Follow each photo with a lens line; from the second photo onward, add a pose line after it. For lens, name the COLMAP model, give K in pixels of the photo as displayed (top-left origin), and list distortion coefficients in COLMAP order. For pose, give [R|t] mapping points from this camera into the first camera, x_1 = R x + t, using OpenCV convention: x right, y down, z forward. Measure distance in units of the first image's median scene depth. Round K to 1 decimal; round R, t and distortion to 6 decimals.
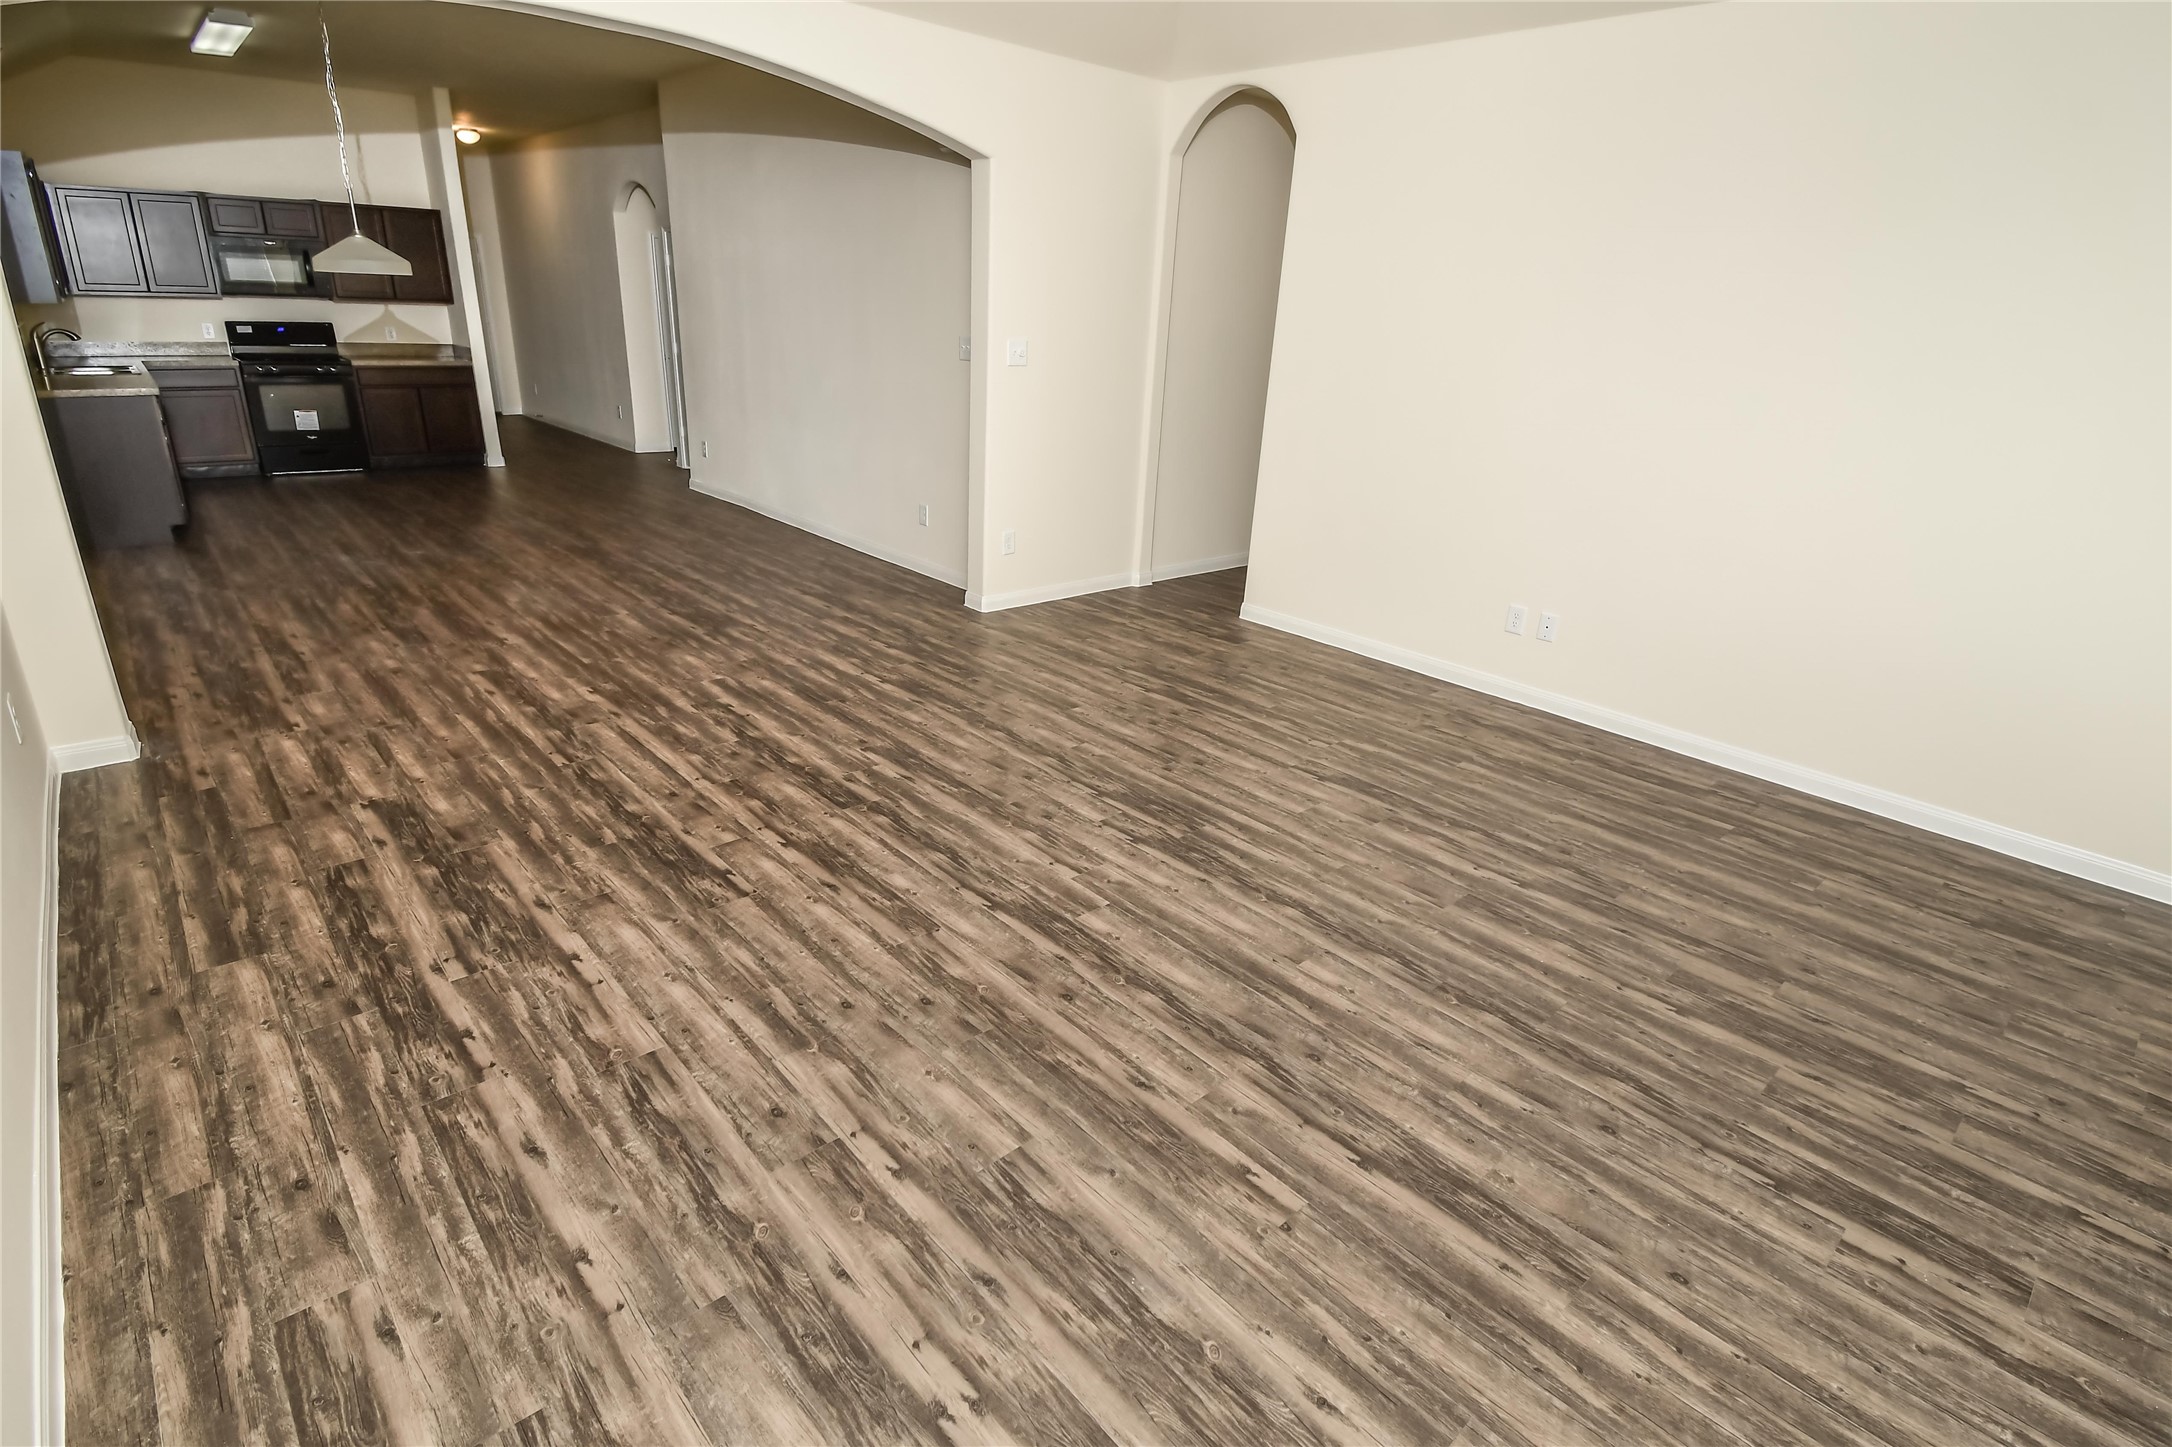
lens RADIAL K [[998.5, 0, 1096.2], [0, 998.5, 704.2], [0, 0, 1]] dist [0.044281, -0.034693]
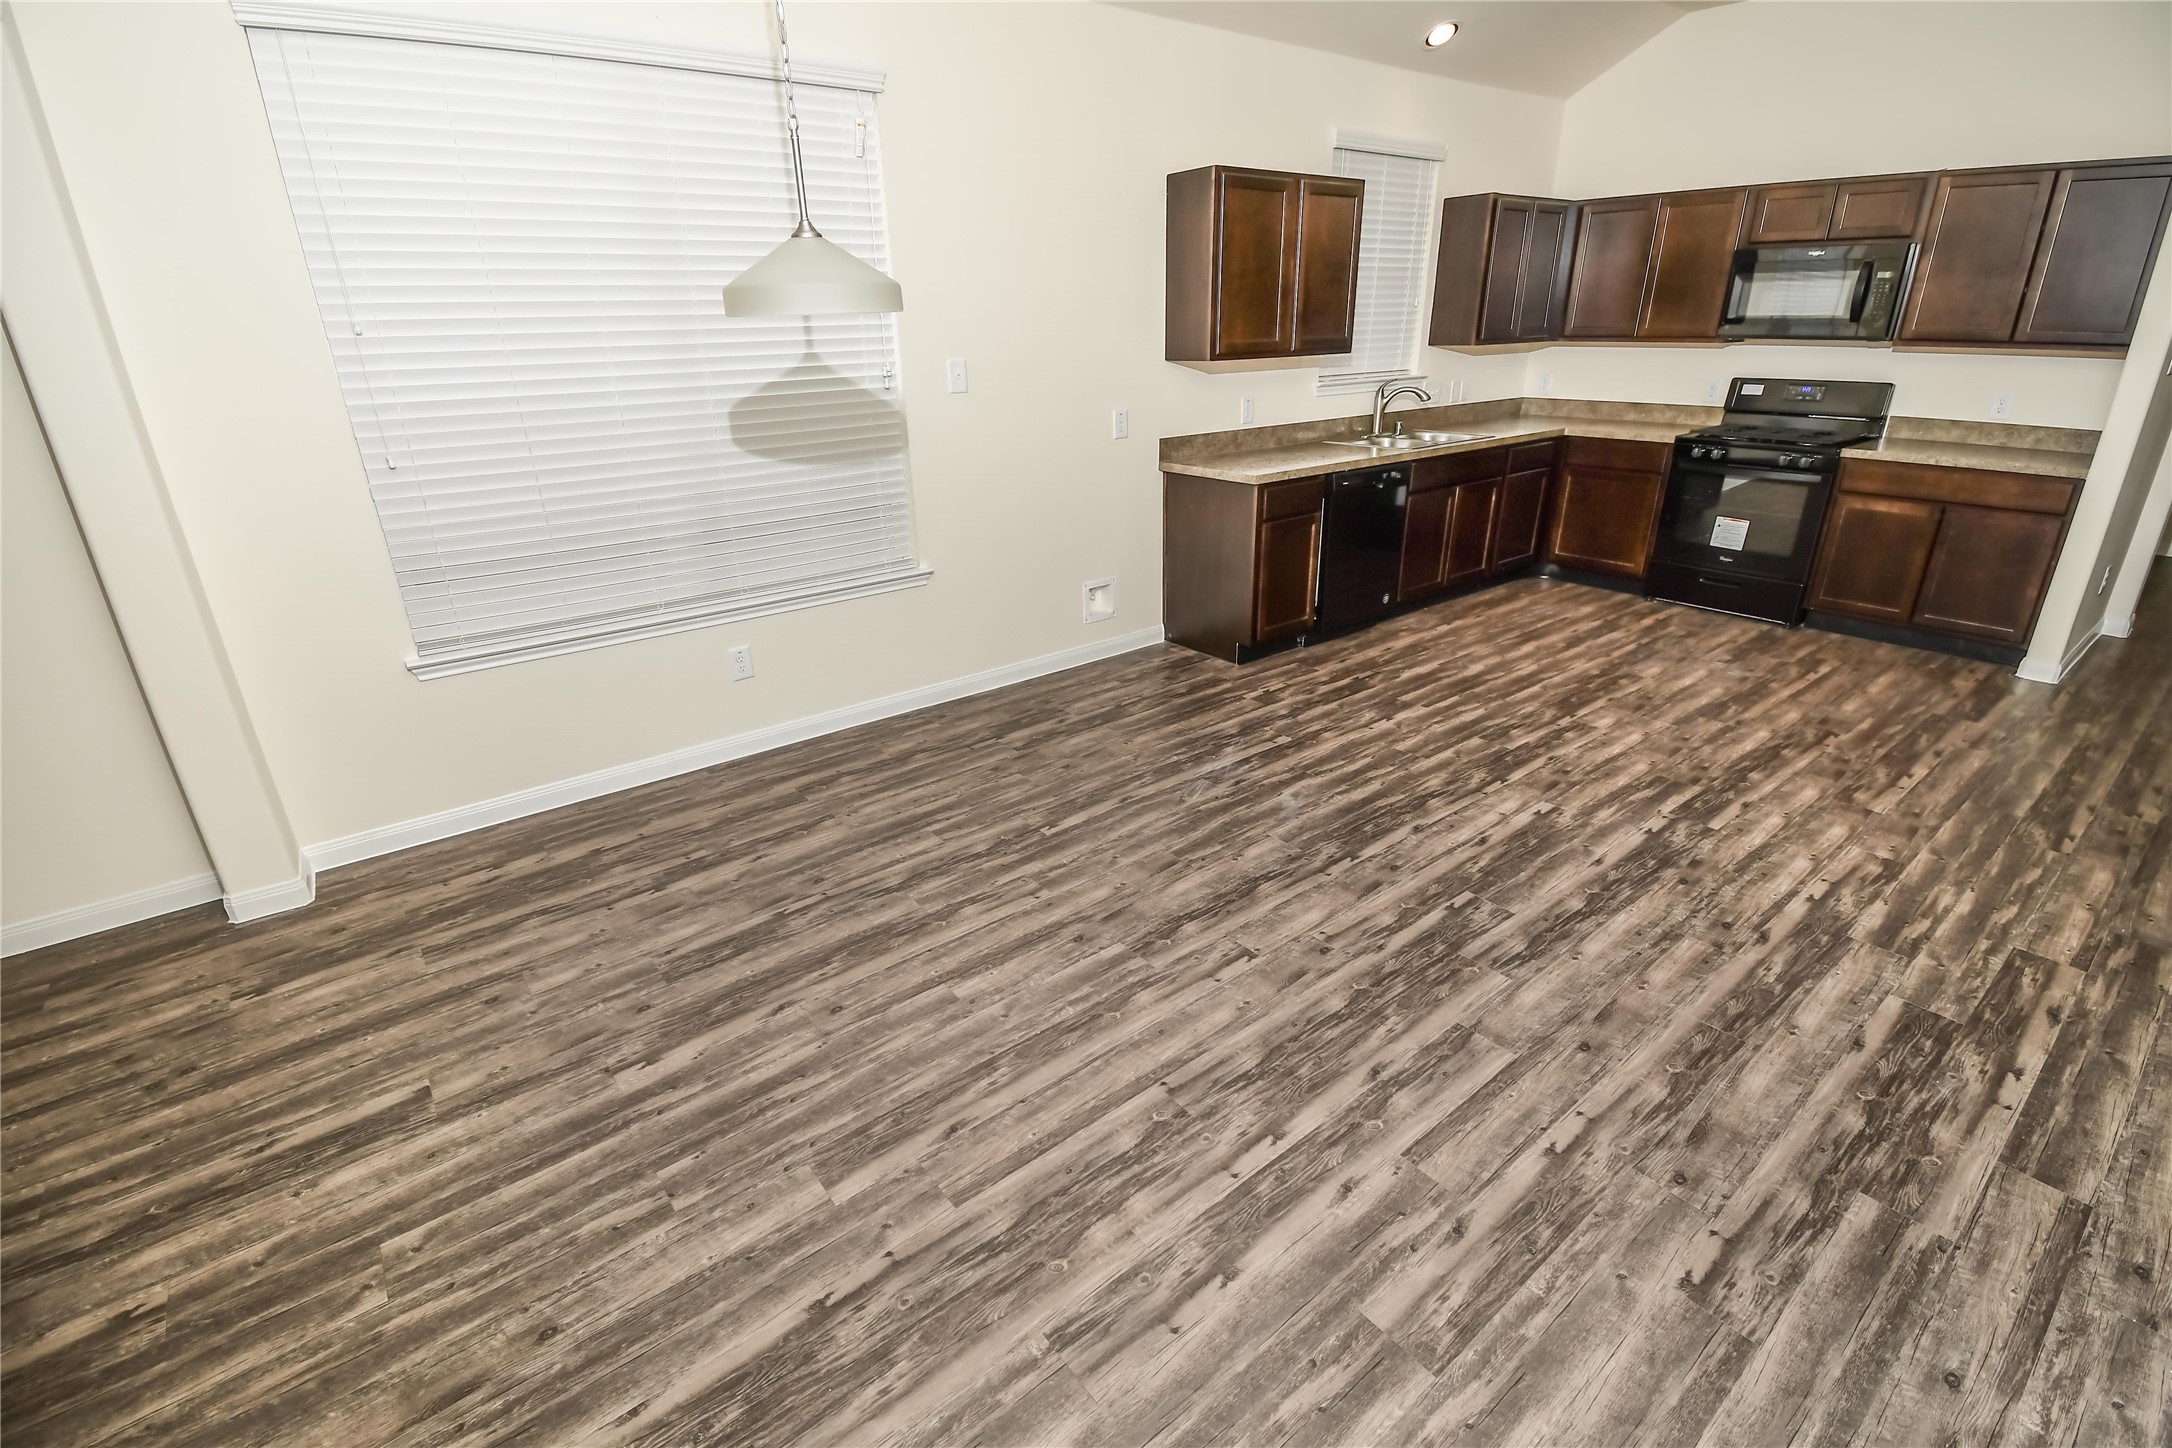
lens RADIAL K [[998.5, 0, 1096.2], [0, 998.5, 704.7], [0, 0, 1]] dist [0.044281, -0.034693]
pose [[-0.088607, 0.325855, -0.941259, -0.213011], [-0.351012, 0.874140, 0.335662, -0.469340], [0.932169, 0.360135, 0.036924, 1.163651]]
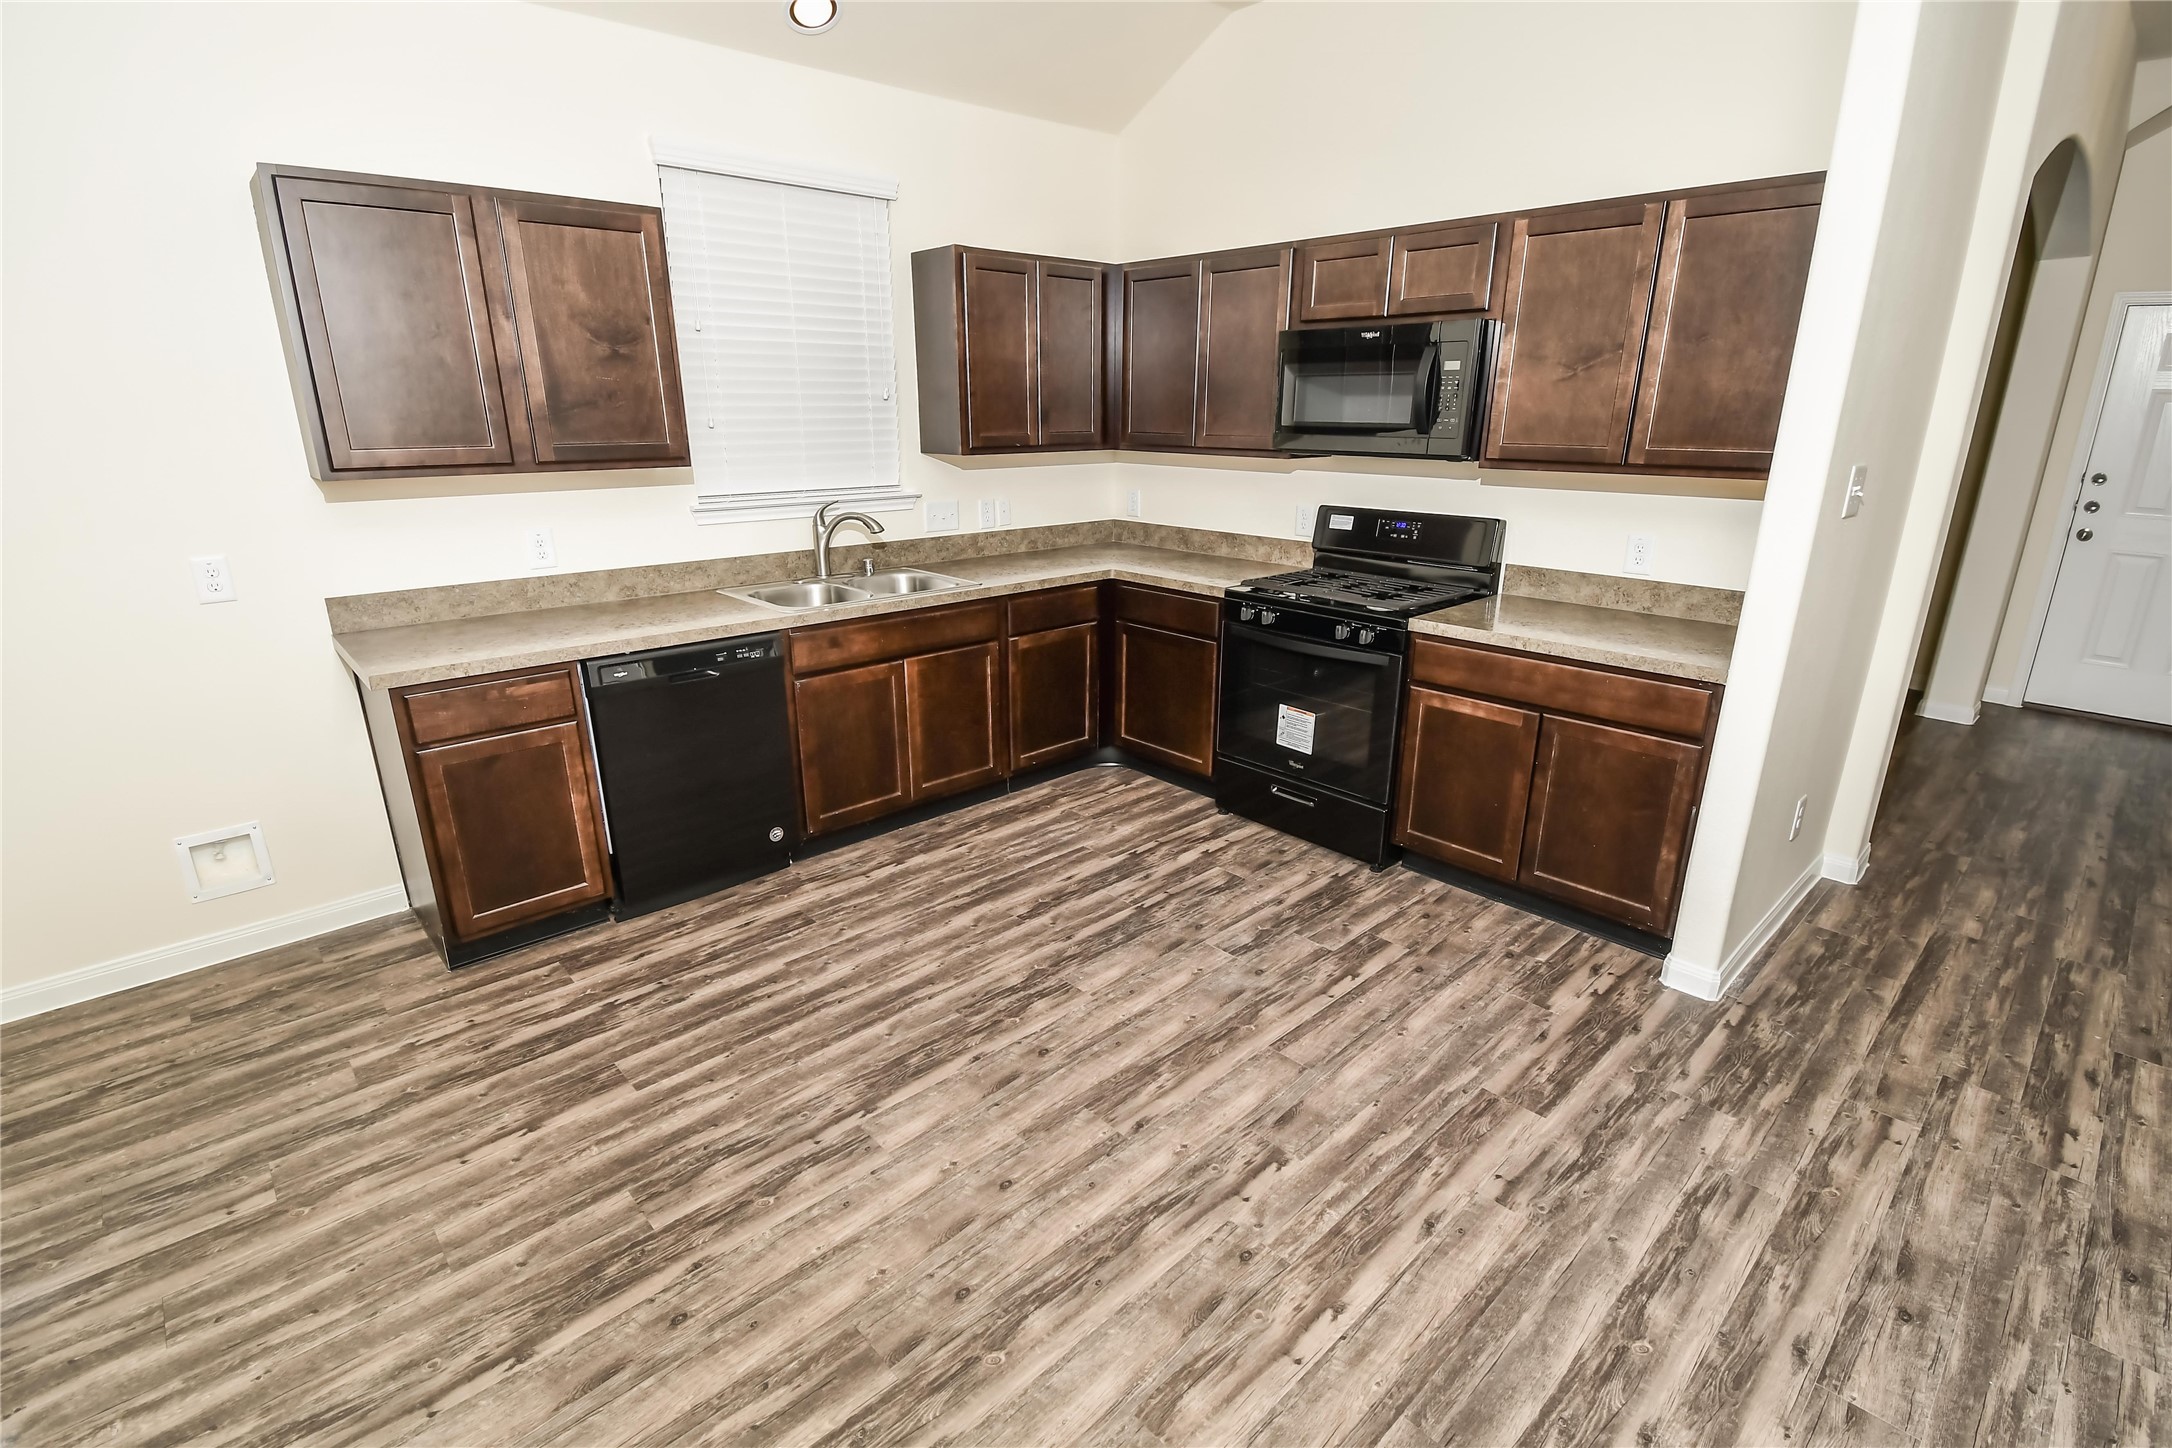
lens RADIAL K [[998.5, 0, 1096.2], [0, 998.5, 704.7], [0, 0, 1]] dist [0.044281, -0.034693]
pose [[-0.025415, 0.252087, -0.967371, -0.654059], [-0.362130, 0.899639, 0.243951, -0.655062], [0.931781, 0.356514, 0.068423, 1.591903]]
